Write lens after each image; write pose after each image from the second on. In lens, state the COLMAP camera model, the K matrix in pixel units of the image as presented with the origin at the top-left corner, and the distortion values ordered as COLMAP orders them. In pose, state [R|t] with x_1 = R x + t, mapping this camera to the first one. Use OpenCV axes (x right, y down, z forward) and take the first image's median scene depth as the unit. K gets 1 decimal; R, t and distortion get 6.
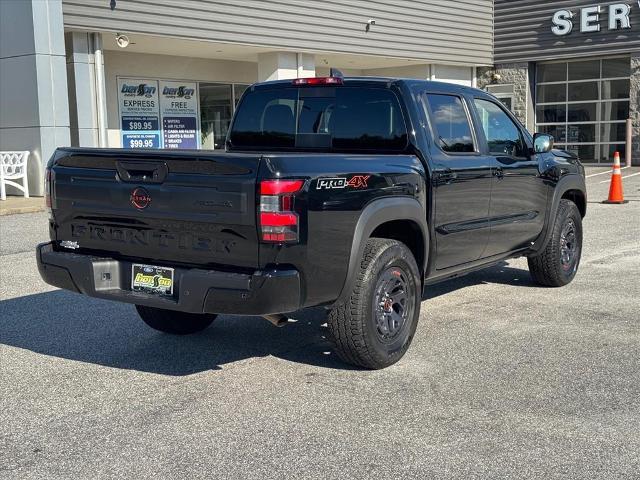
lens RADIAL K [[895.2, 0, 320.0], [0, 895.2, 240.0], [0, 0, 1]] dist [0.135922, -0.101237]
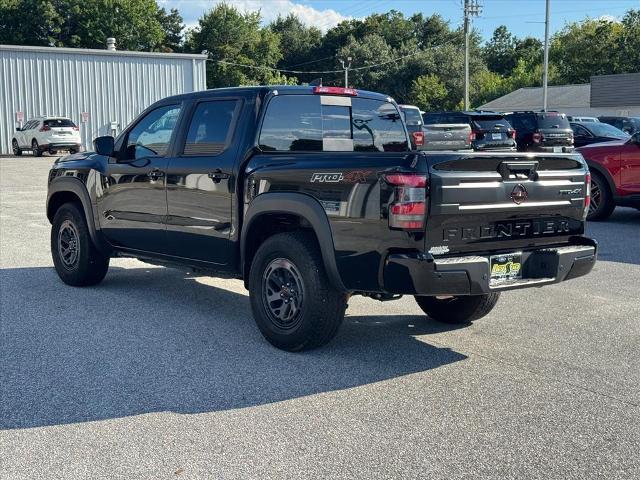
lens RADIAL K [[895.2, 0, 320.0], [0, 895.2, 240.0], [0, 0, 1]] dist [0.135922, -0.101237]
pose [[0.283580, -0.100475, 0.953670, -0.261155], [0.111934, 0.991166, 0.071141, -0.018867], [-0.952393, 0.086574, 0.292321, 0.176036]]
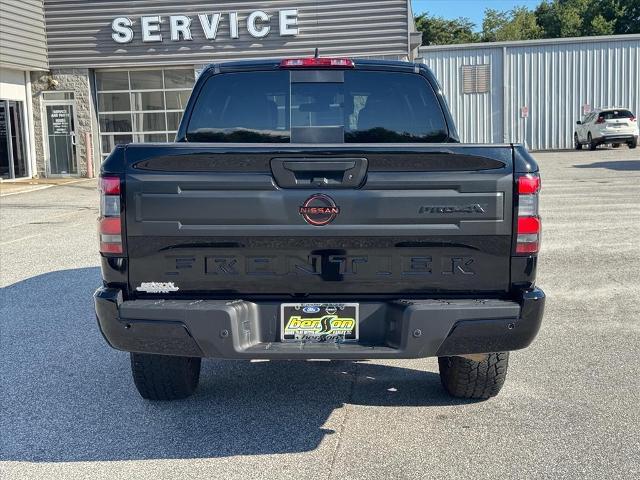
lens RADIAL K [[895.2, 0, 320.0], [0, 895.2, 240.0], [0, 0, 1]] dist [0.135922, -0.101237]
pose [[0.832873, -0.071314, 0.548851, -0.113912], [0.079447, 0.996799, 0.008959, -0.005606], [-0.547733, 0.036143, 0.835872, 0.078502]]
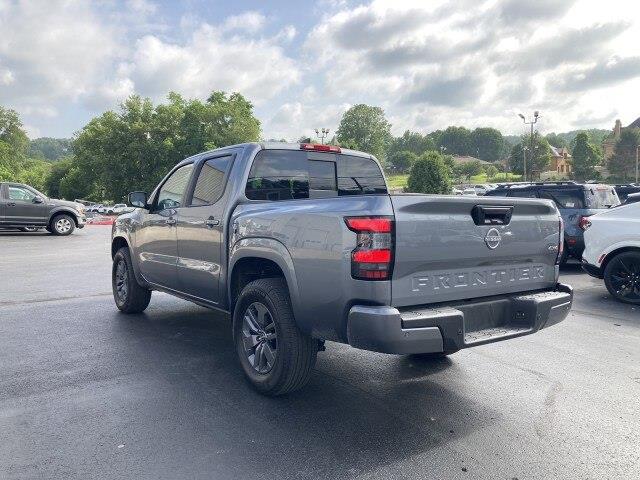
lens RADIAL K [[552.1, 0, 308.2], [0, 552.1, 242.2], [0, 0, 1]] dist [0.002161, 0.000687]
pose [[0.357297, -0.059013, 0.932125, -0.170572], [0.116427, 0.993032, 0.018240, -0.015714], [-0.926706, 0.102007, 0.361678, 0.186879]]
